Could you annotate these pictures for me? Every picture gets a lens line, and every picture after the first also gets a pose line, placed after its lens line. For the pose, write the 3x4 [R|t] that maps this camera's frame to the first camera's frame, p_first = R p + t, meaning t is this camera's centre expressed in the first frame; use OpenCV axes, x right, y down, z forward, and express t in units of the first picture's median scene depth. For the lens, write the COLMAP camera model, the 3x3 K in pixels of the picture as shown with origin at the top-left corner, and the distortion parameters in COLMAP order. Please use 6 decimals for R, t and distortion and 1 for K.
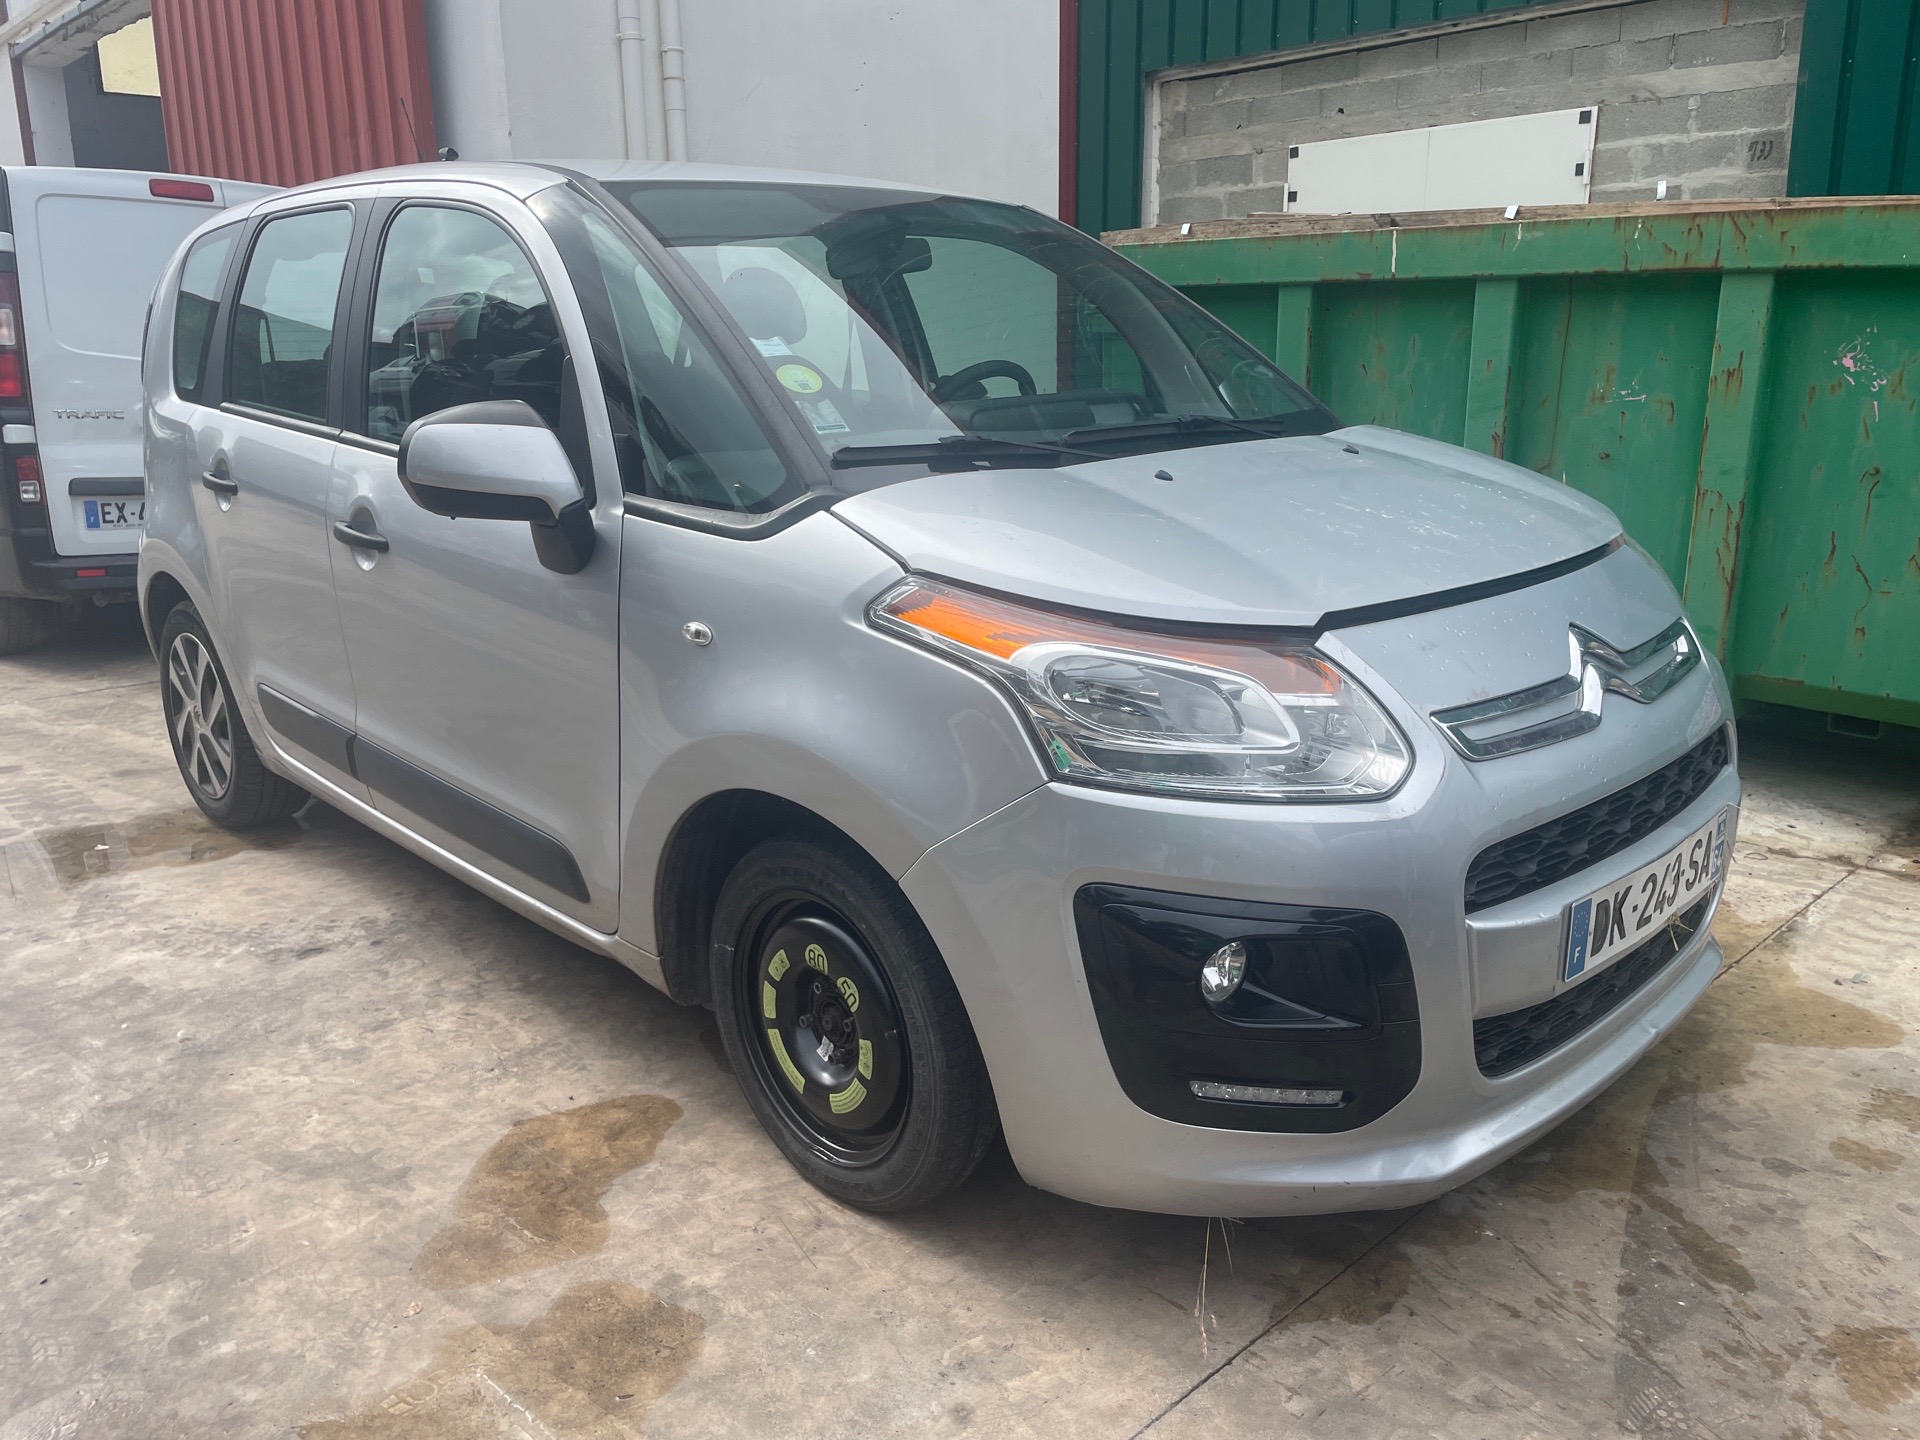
lens RADIAL K [[1454.0, 0, 946.3], [0, 1454.0, 725.8], [0, 0, 1]] dist [0.080963, -0.104624]
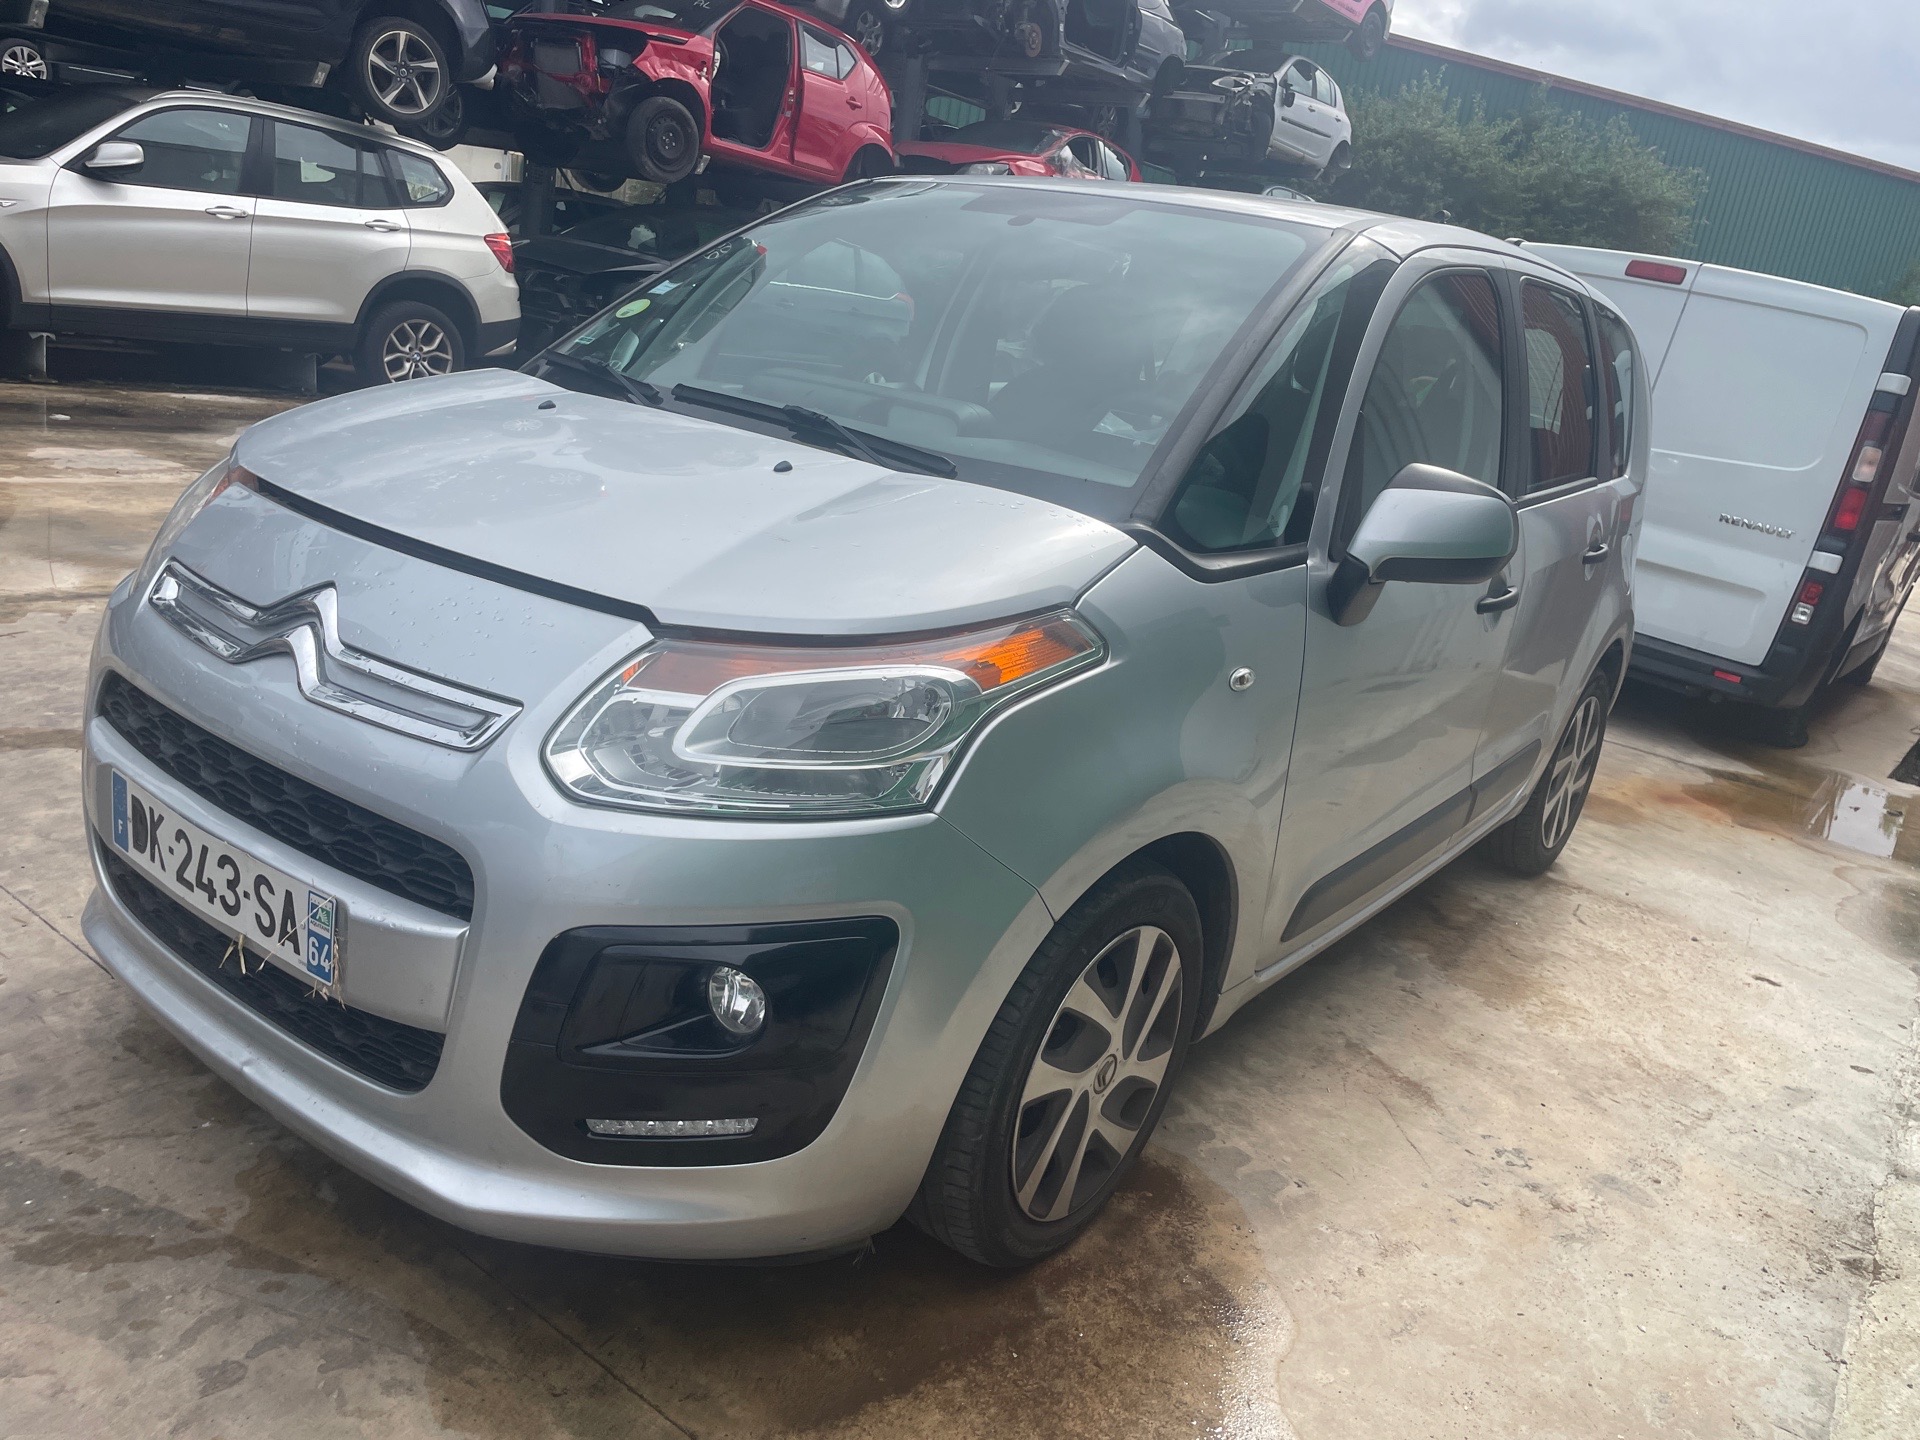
lens RADIAL K [[1454.0, 0, 975.7], [0, 1454.0, 730.1], [0, 0, 1]] dist [0.080963, -0.104624]
pose [[0.163956, 0.319885, -0.933162, 1.264169], [-0.406645, 0.883767, 0.231506, -0.333265], [0.898753, 0.341509, 0.274979, 1.059038]]
